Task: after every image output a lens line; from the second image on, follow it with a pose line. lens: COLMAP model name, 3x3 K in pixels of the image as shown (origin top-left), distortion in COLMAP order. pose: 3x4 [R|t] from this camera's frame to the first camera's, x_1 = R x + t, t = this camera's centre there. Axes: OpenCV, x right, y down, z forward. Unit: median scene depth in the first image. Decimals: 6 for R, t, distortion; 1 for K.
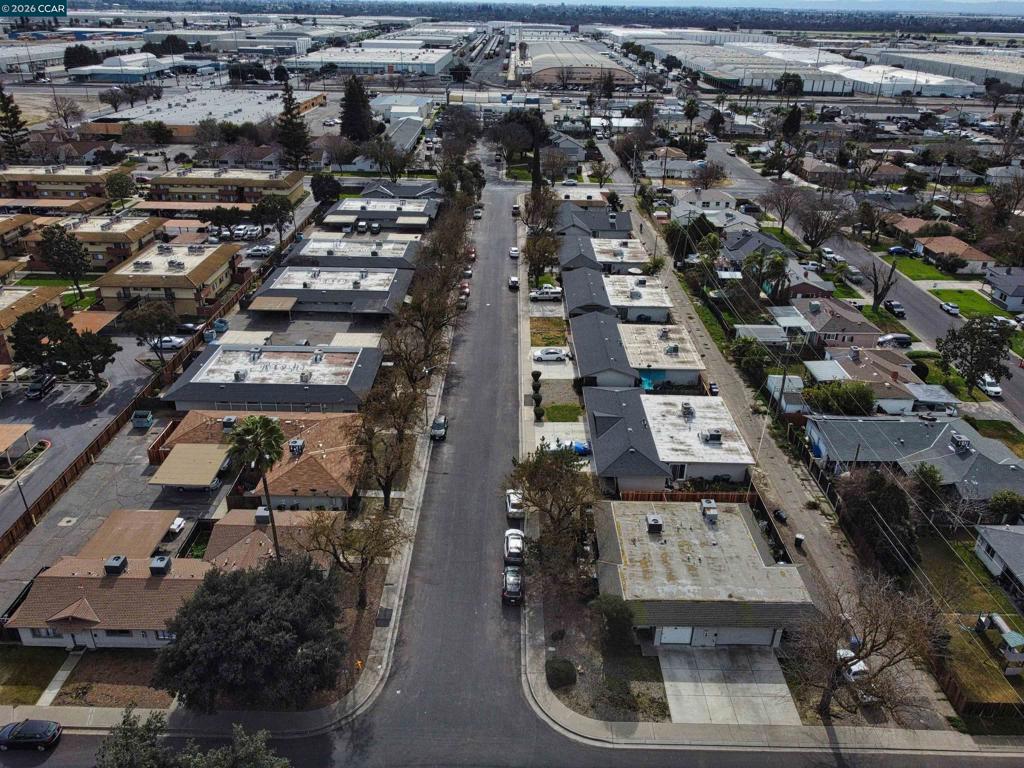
lens RADIAL K [[778.5, 0, 506.4], [0, 778.5, 385.0], [0, 0, 1]] dist [0.007435, -0.009544]
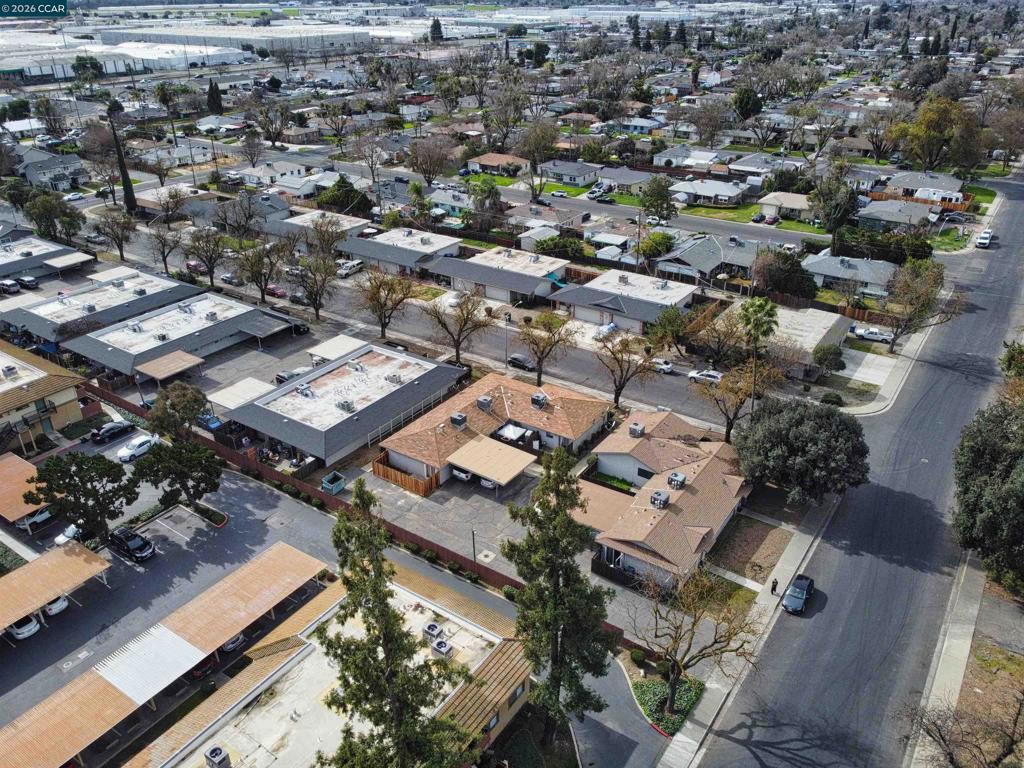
lens RADIAL K [[778.5, 0, 506.4], [0, 778.5, 385.0], [0, 0, 1]] dist [0.007435, -0.009544]
pose [[0.563752, -0.398612, 0.723389, -0.652650], [0.380869, 0.902617, 0.200553, -0.106402], [-0.732886, 0.162454, 0.660671, 0.191102]]
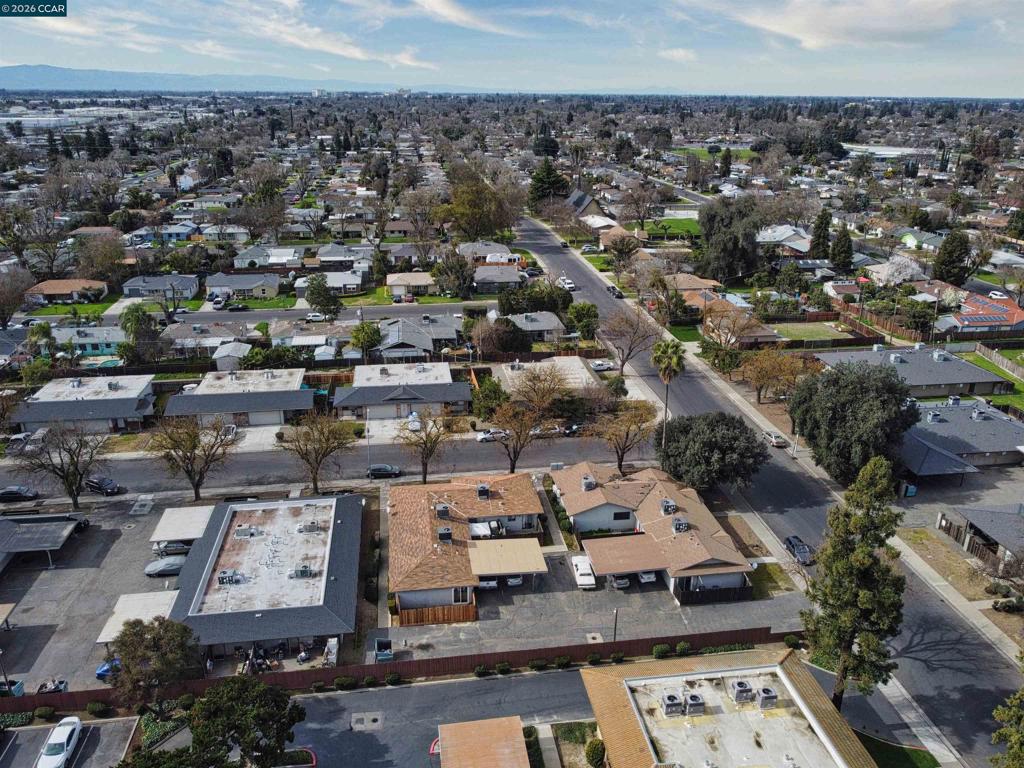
lens RADIAL K [[778.5, 0, 506.4], [0, 778.5, 385.0], [0, 0, 1]] dist [0.007435, -0.009544]
pose [[-0.143602, -0.369900, 0.917907, -0.737709], [0.430885, 0.811619, 0.394478, -0.274578], [-0.890908, 0.452160, 0.042834, 0.521550]]
